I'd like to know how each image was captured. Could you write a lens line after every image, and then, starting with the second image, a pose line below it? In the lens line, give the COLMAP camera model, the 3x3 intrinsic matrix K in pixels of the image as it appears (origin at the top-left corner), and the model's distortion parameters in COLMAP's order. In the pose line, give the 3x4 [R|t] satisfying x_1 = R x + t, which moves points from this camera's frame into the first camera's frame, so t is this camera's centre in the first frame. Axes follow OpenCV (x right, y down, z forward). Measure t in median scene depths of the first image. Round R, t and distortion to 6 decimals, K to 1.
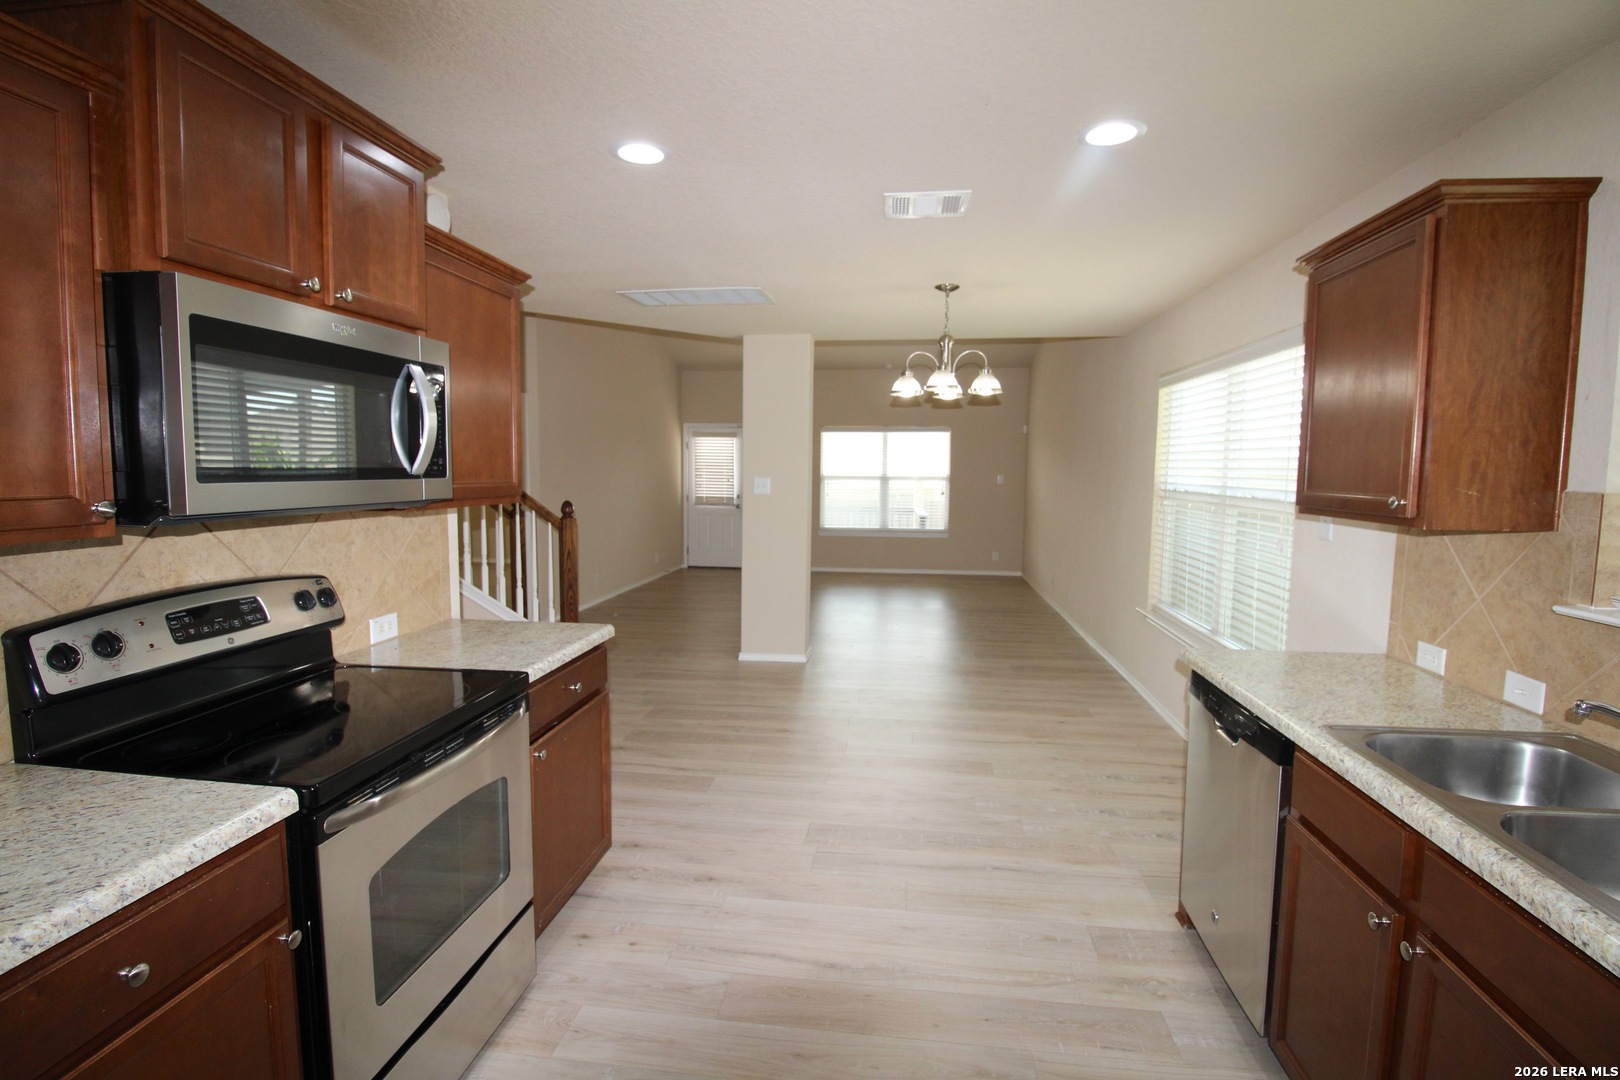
lens RADIAL K [[752.1, 0, 822.1], [0, 752.1, 536.0], [0, 0, 1]] dist [-0.002595, -0.011545]
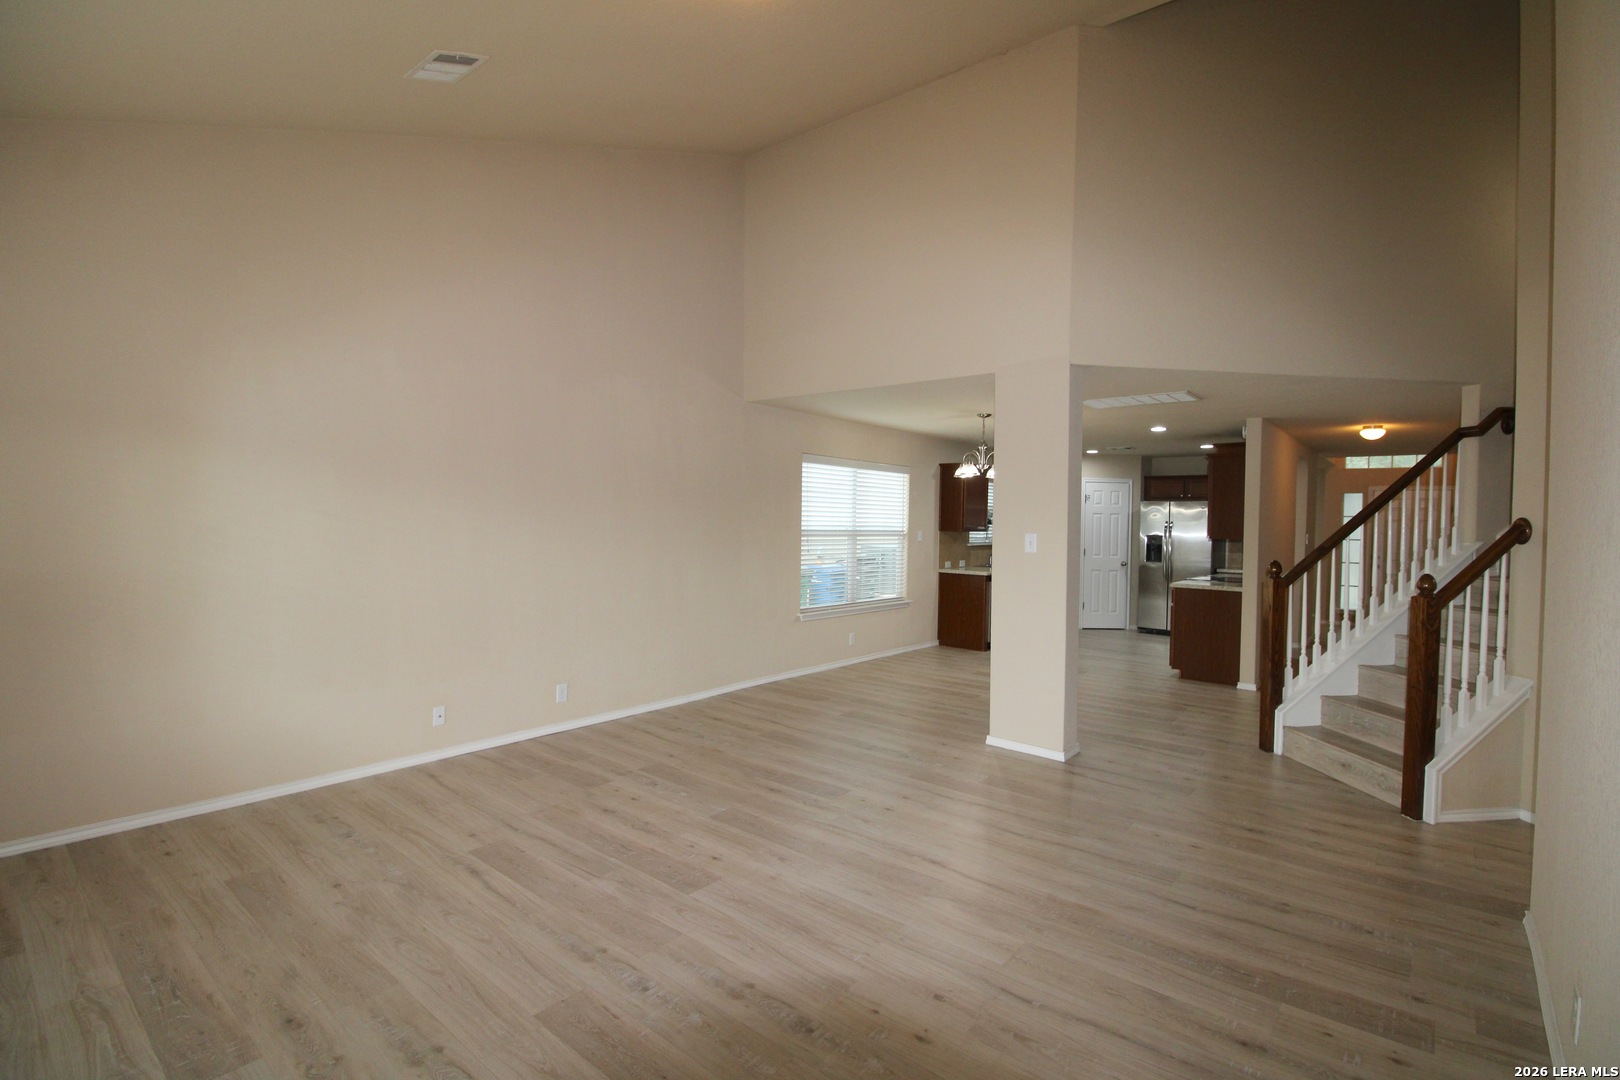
lens RADIAL K [[752.1, 0, 824.2], [0, 752.1, 537.7], [0, 0, 1]] dist [-0.002595, -0.011545]
pose [[-0.846260, -0.037279, 0.531464, -0.362336], [0.022984, 0.994066, 0.106325, -0.198212], [-0.532274, 0.102193, -0.840382, 2.168864]]
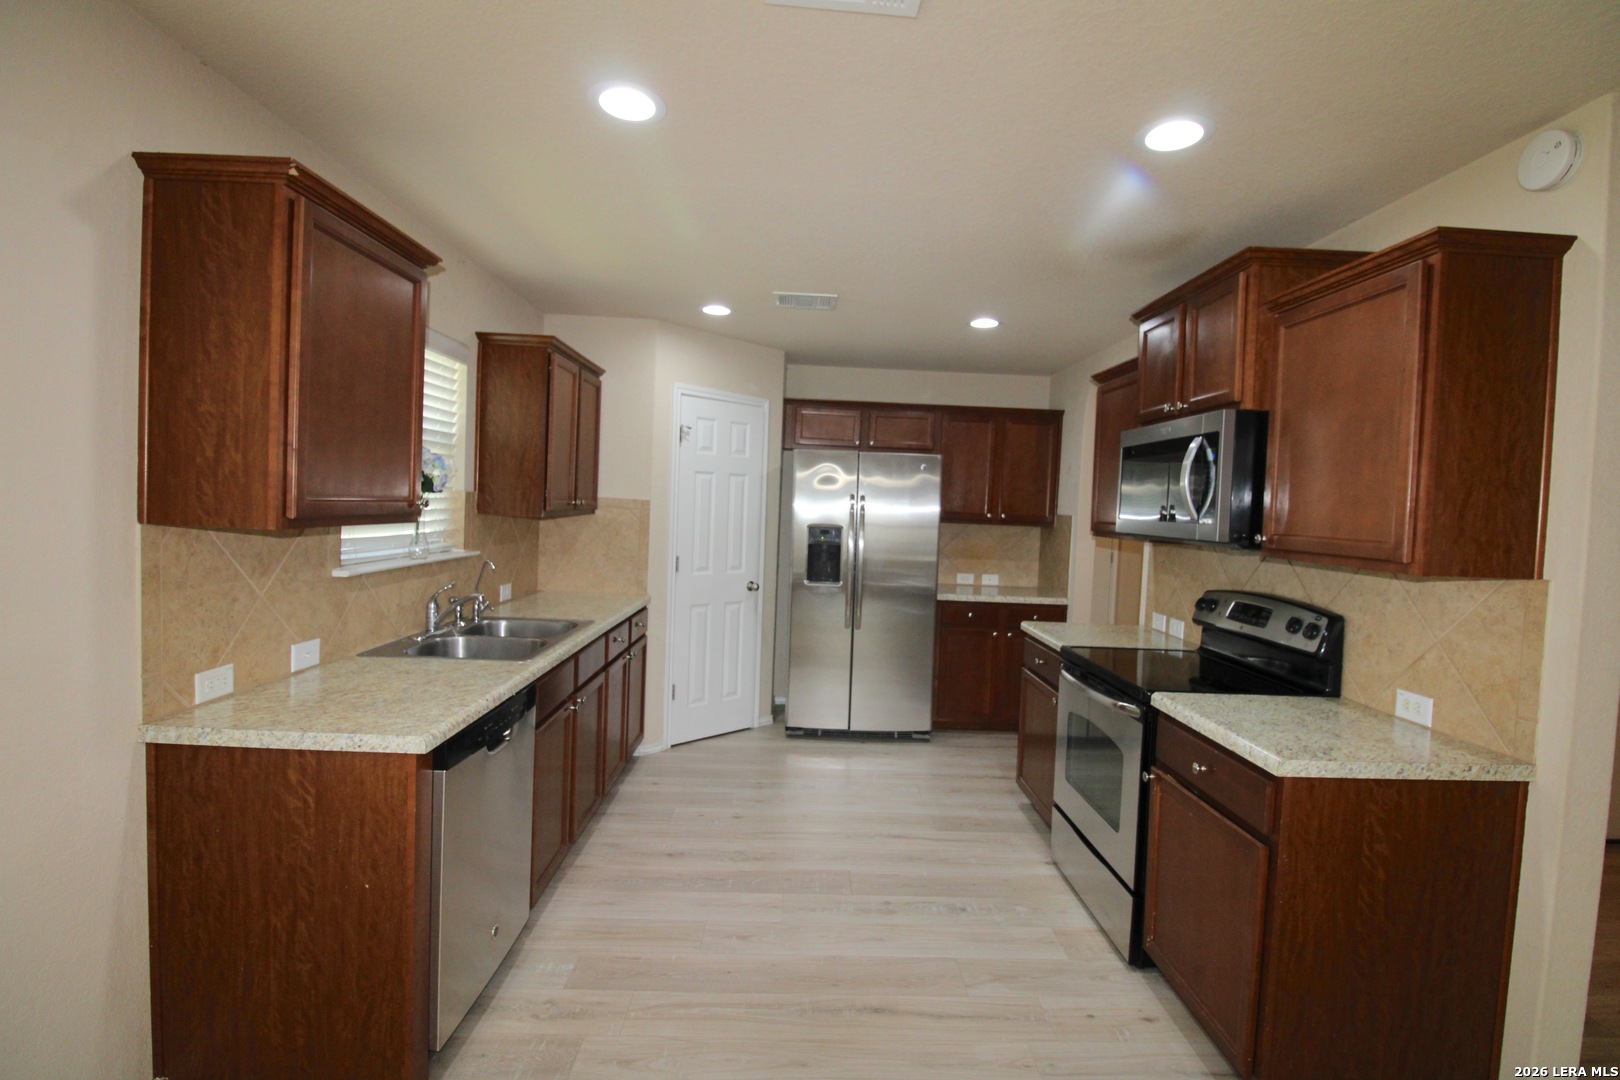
lens RADIAL K [[752.1, 0, 823.1], [0, 752.1, 532.2], [0, 0, 1]] dist [-0.002595, -0.011545]
pose [[-0.986702, -0.044215, -0.156410, 0.120208], [-0.064454, 0.989833, 0.126794, -0.072628], [0.149214, 0.135189, -0.979520, 0.858956]]
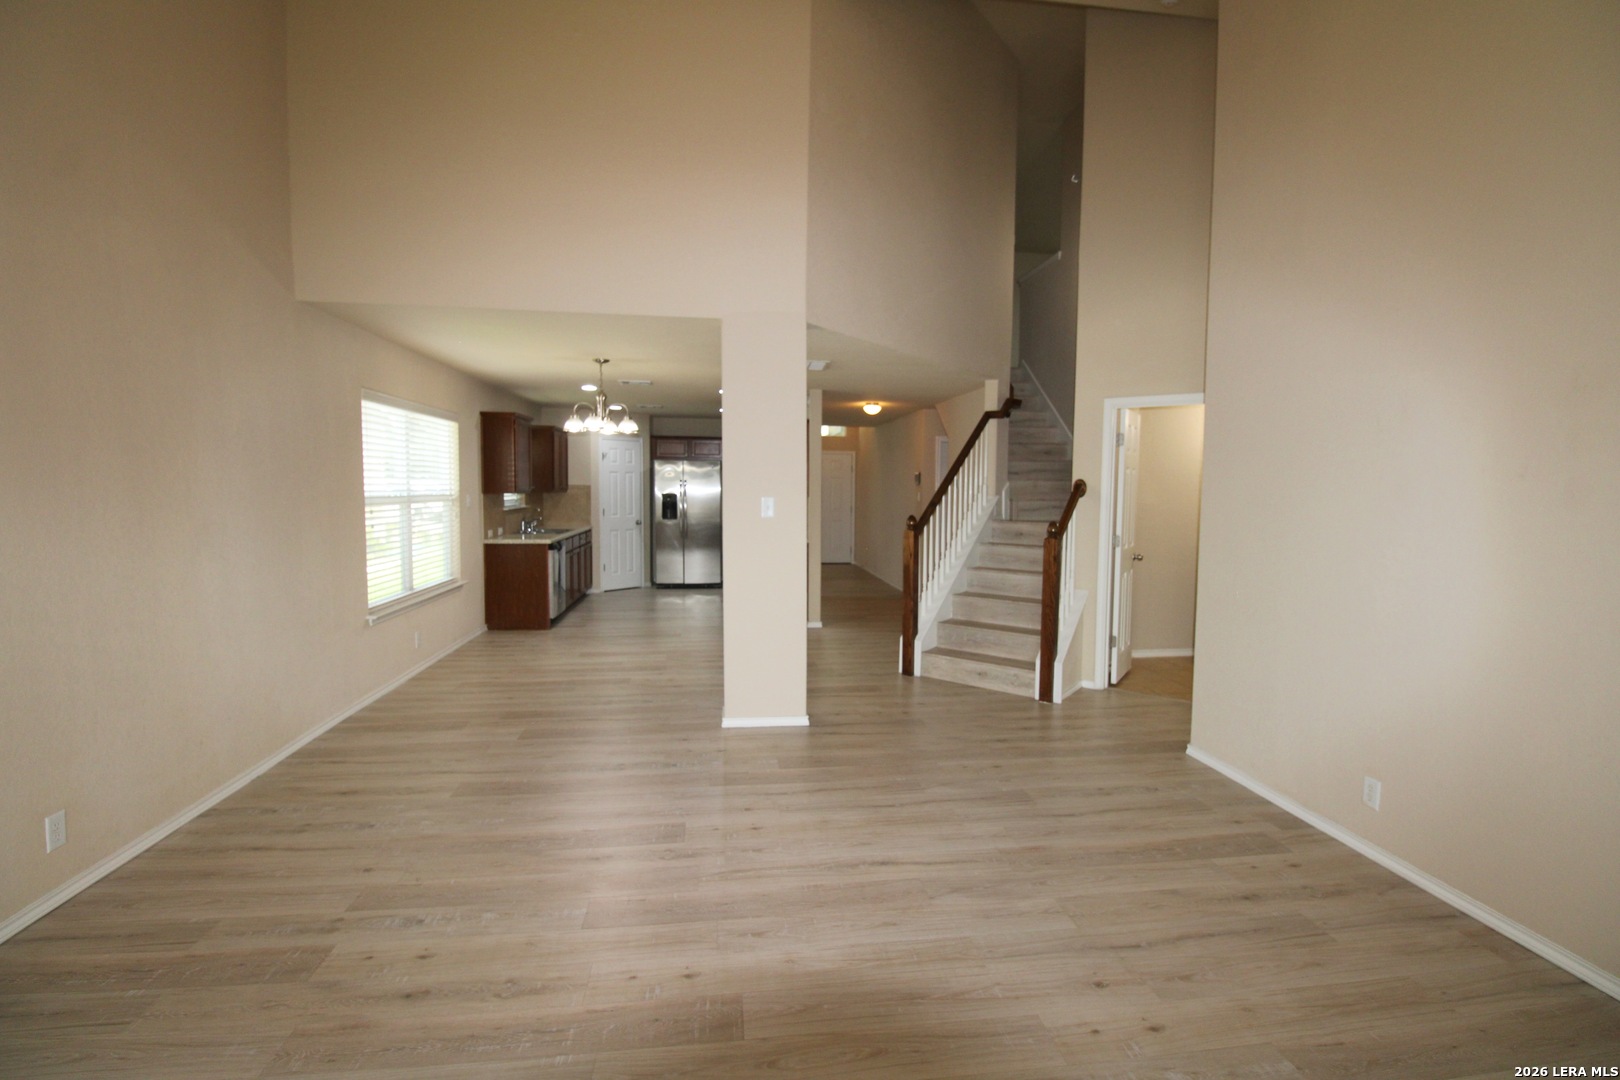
lens RADIAL K [[752.1, 0, 823.3], [0, 752.1, 533.7], [0, 0, 1]] dist [-0.002595, -0.011545]
pose [[-0.965393, -0.002593, -0.260788, 0.105392], [-0.043260, 0.987691, 0.150319, -0.190832], [0.257188, 0.156398, -0.953622, 2.110734]]
